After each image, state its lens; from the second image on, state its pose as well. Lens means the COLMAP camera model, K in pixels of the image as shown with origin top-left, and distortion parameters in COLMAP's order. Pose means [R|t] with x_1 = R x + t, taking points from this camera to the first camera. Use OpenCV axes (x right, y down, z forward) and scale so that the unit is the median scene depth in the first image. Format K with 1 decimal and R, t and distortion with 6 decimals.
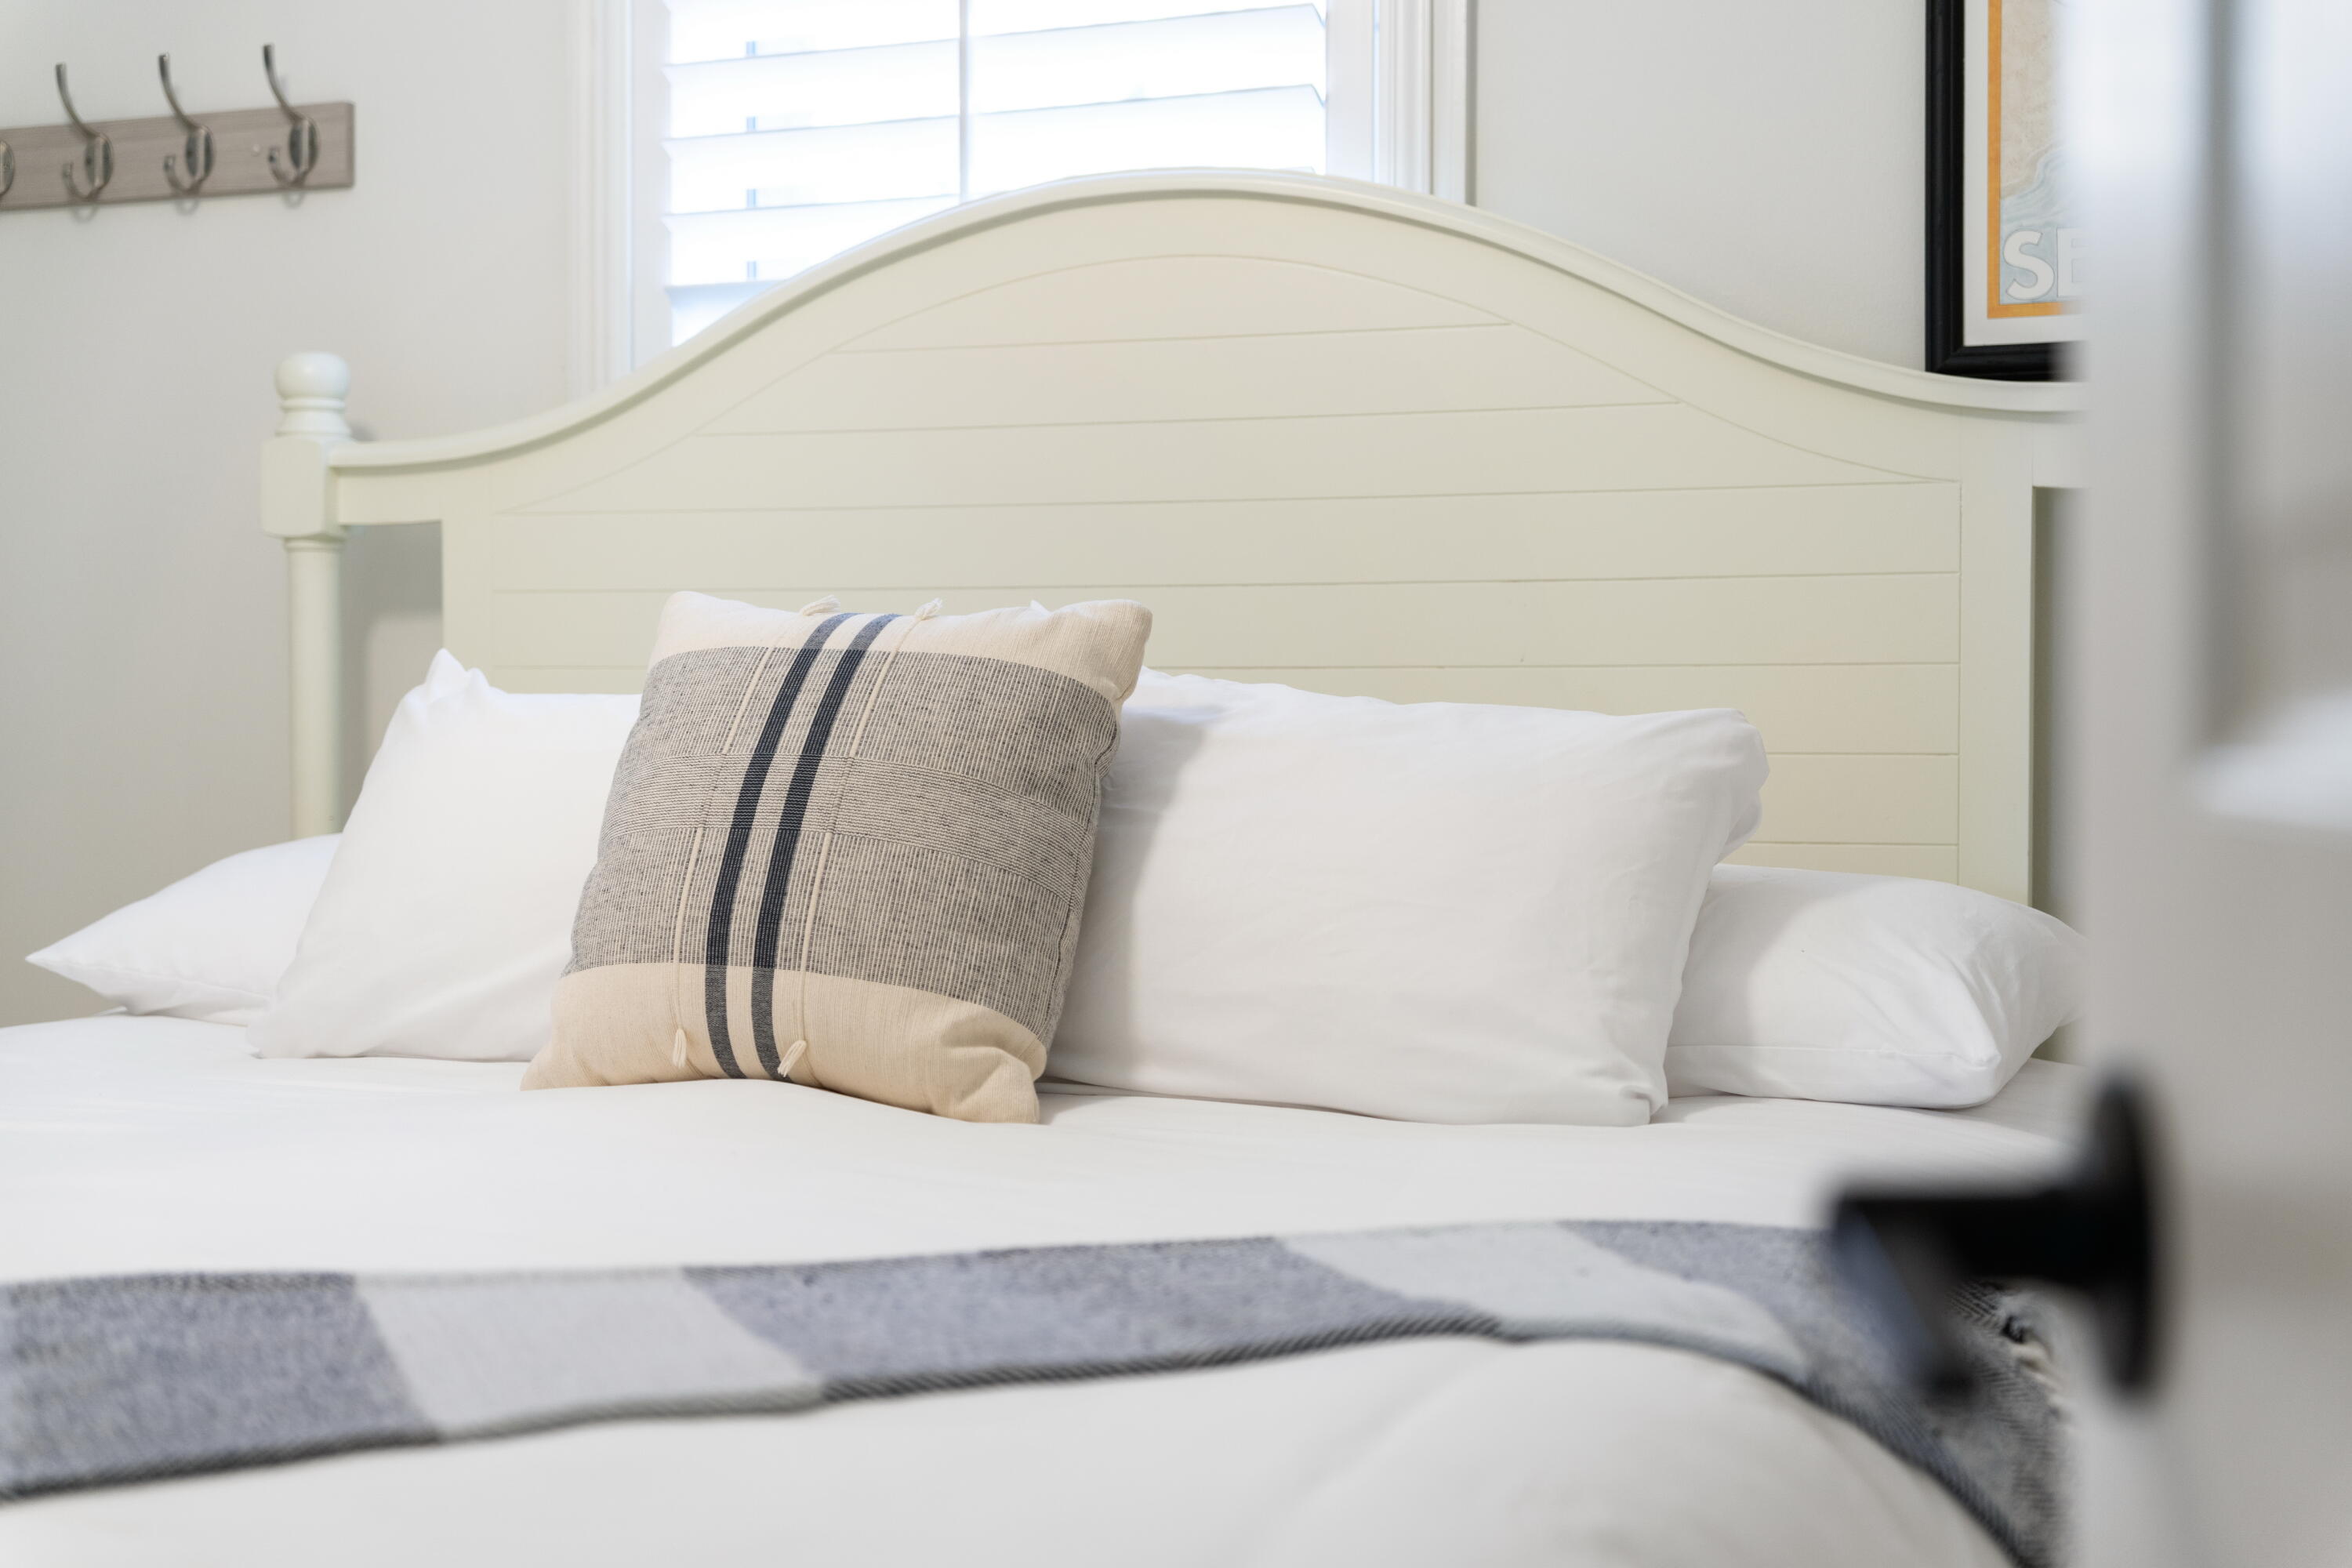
lens RADIAL K [[3309.8, 0, 1289.3], [0, 3309.8, 923.2], [0, 0, 1]] dist [0.017642, 0.000000]
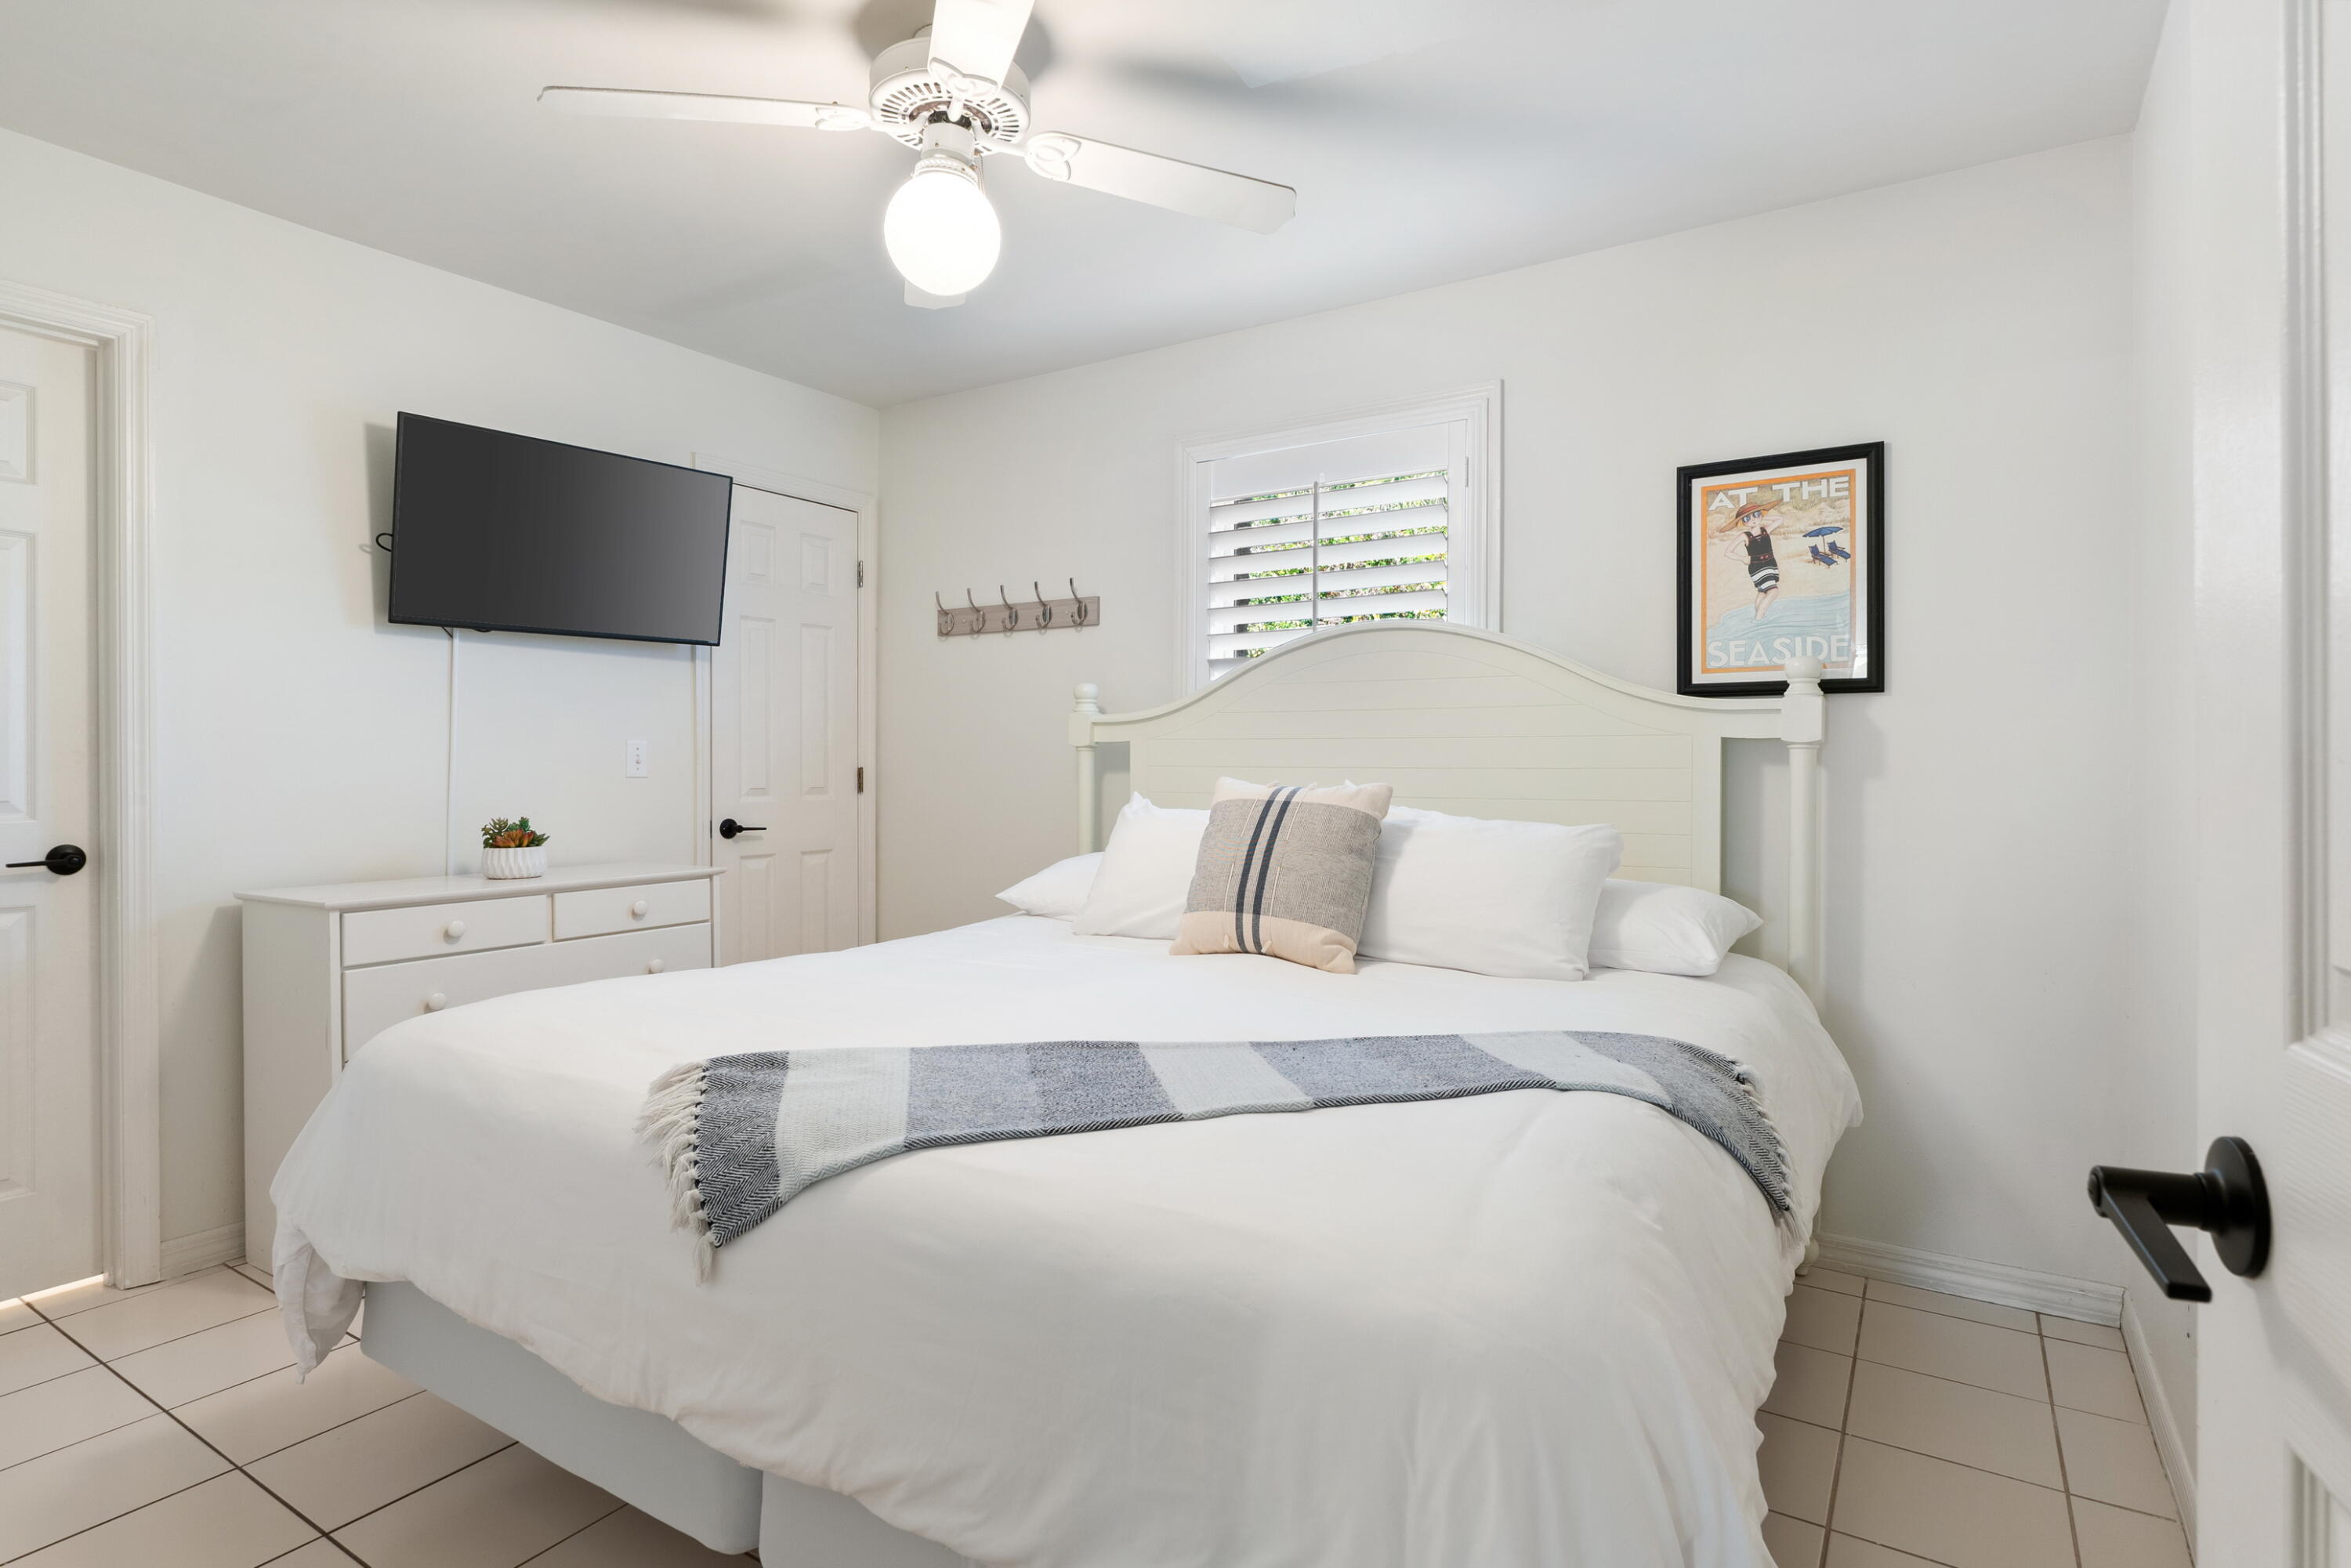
lens RADIAL K [[1185.3, 0, 1188.9], [0, 1185.3, 789.1], [0, 0, 1]] dist [-0.000833, 0.000122]
pose [[0.989332, 0.000290, -0.145677, -0.067460], [-0.003274, 0.999790, -0.020241, -0.073166], [0.145640, 0.020502, 0.989125, -0.016699]]
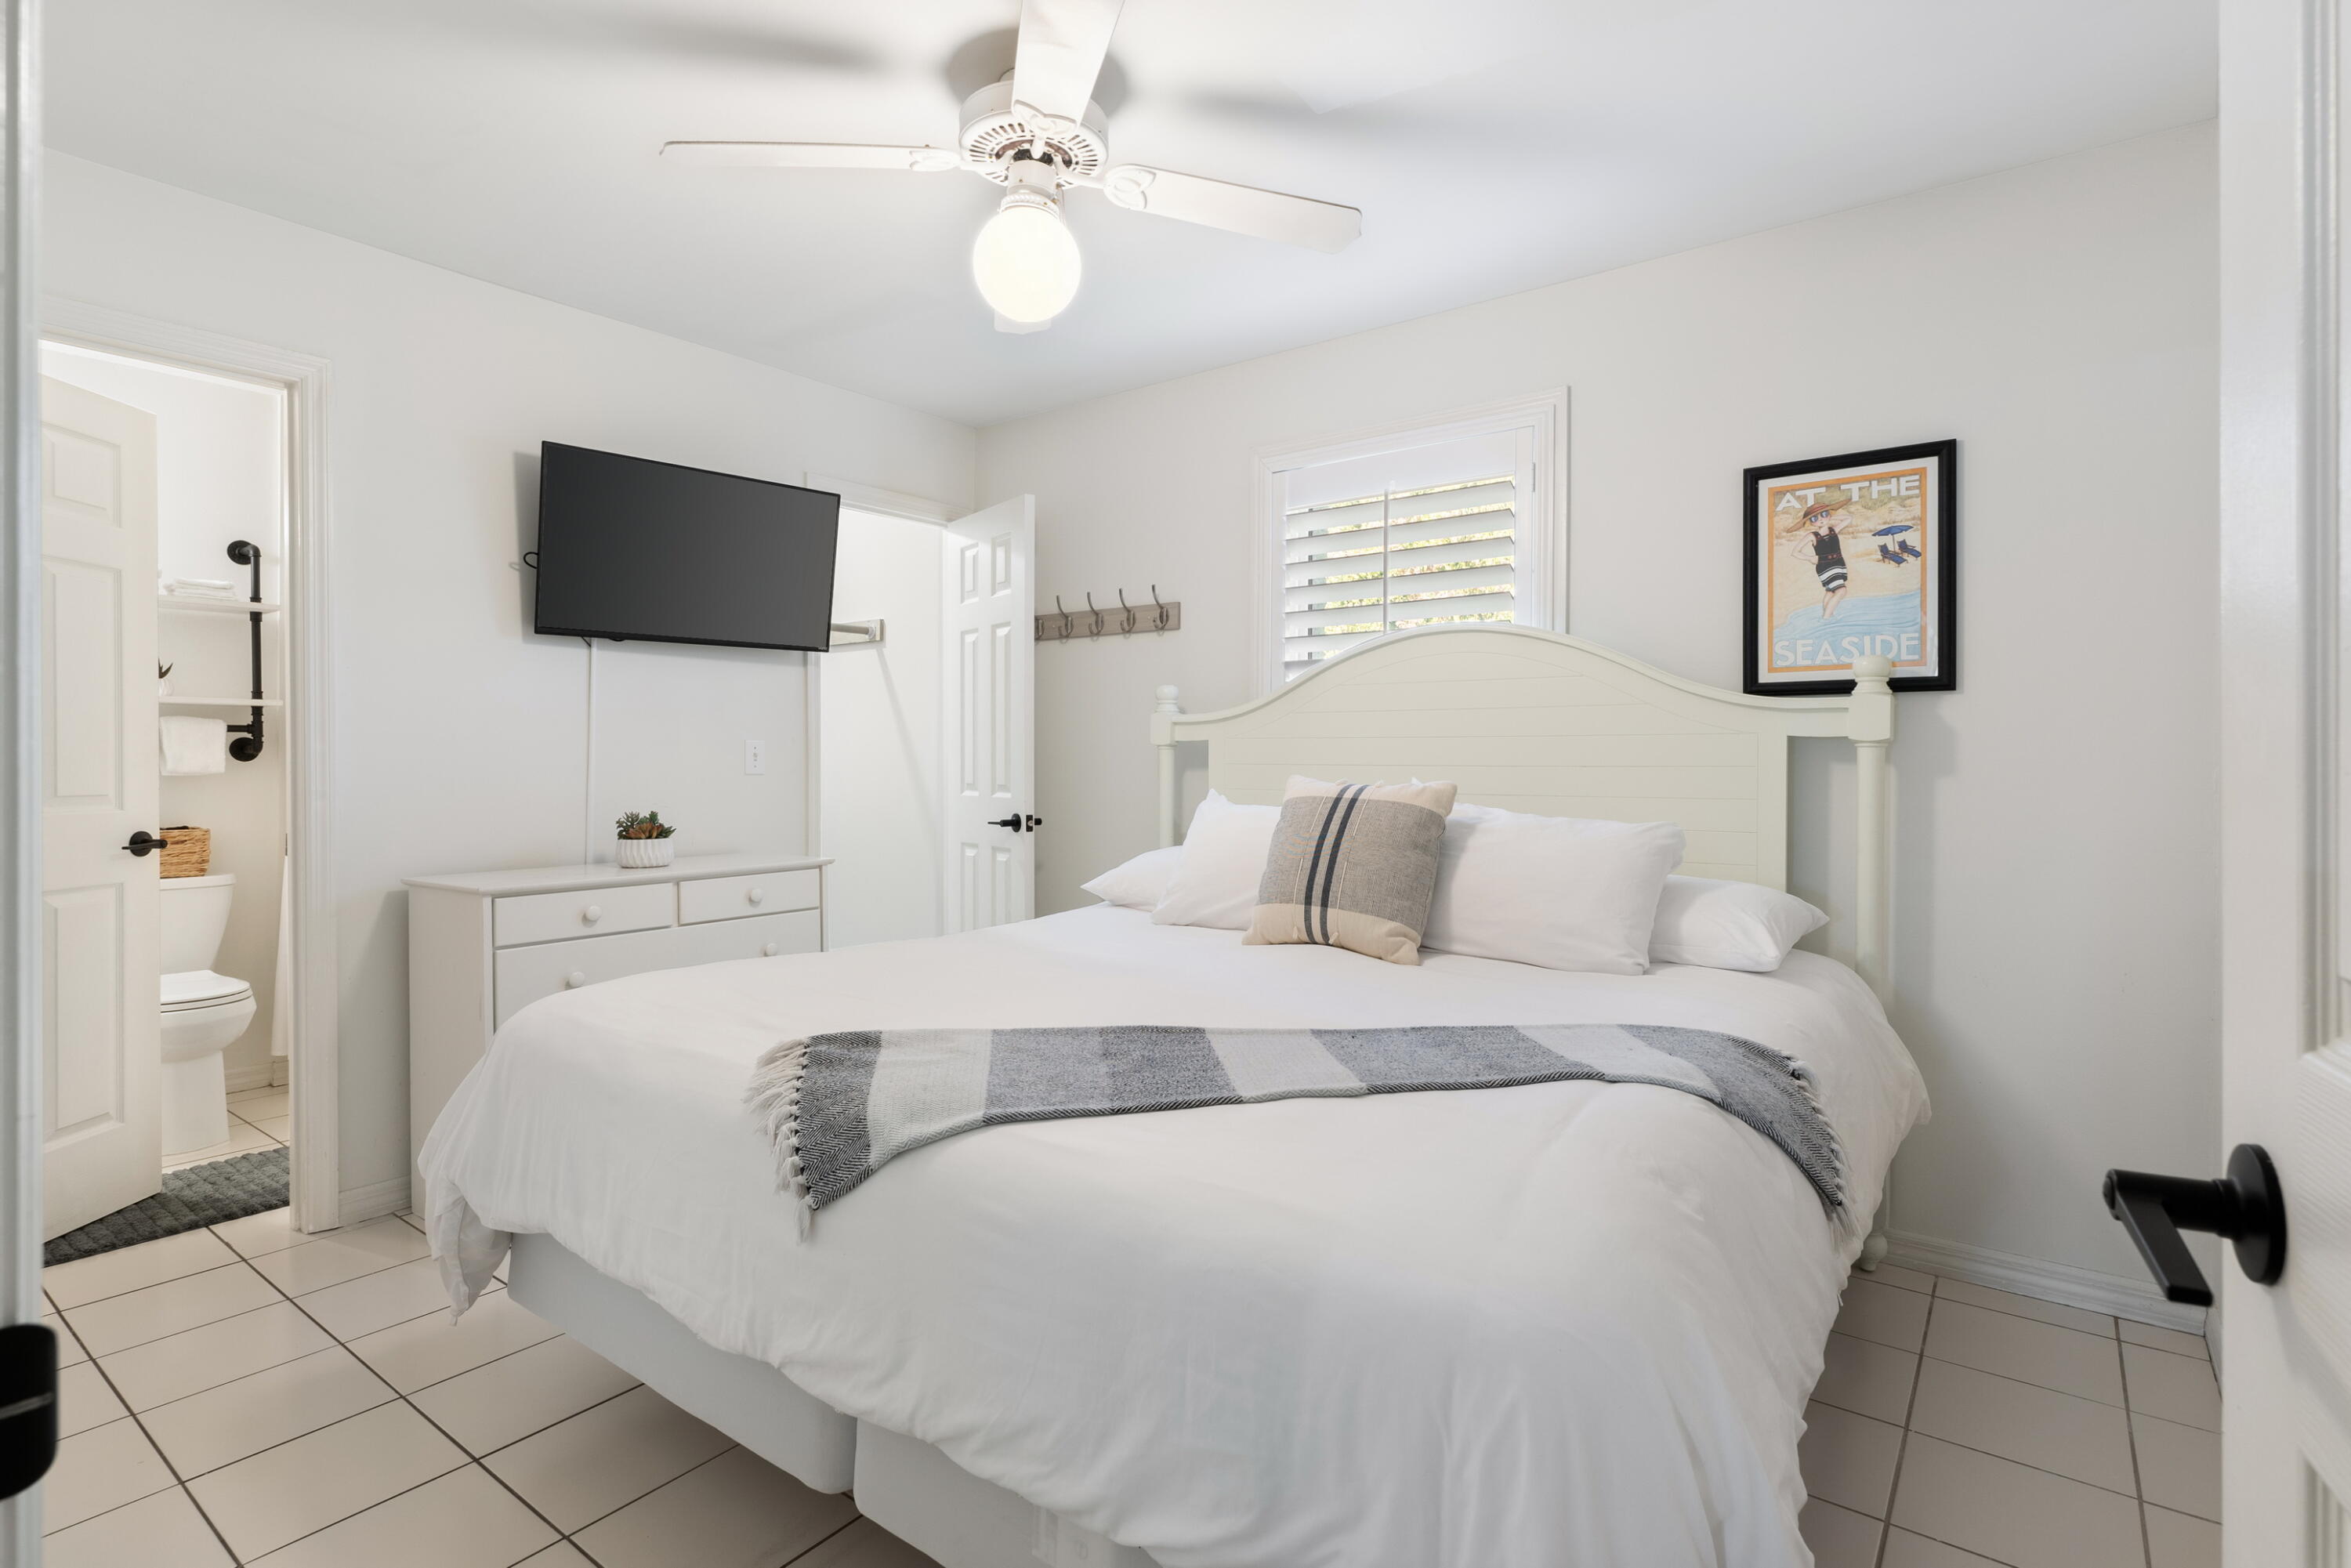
lens RADIAL K [[1146.2, 0, 1194.5], [0, 1146.2, 784.5], [0, 0, 1]] dist [0.001954, 0.001407]
pose [[0.974857, 0.001183, -0.222829, -0.042947], [-0.005129, 0.999840, -0.017130, -0.077932], [0.222774, 0.017842, 0.974707, -0.028227]]
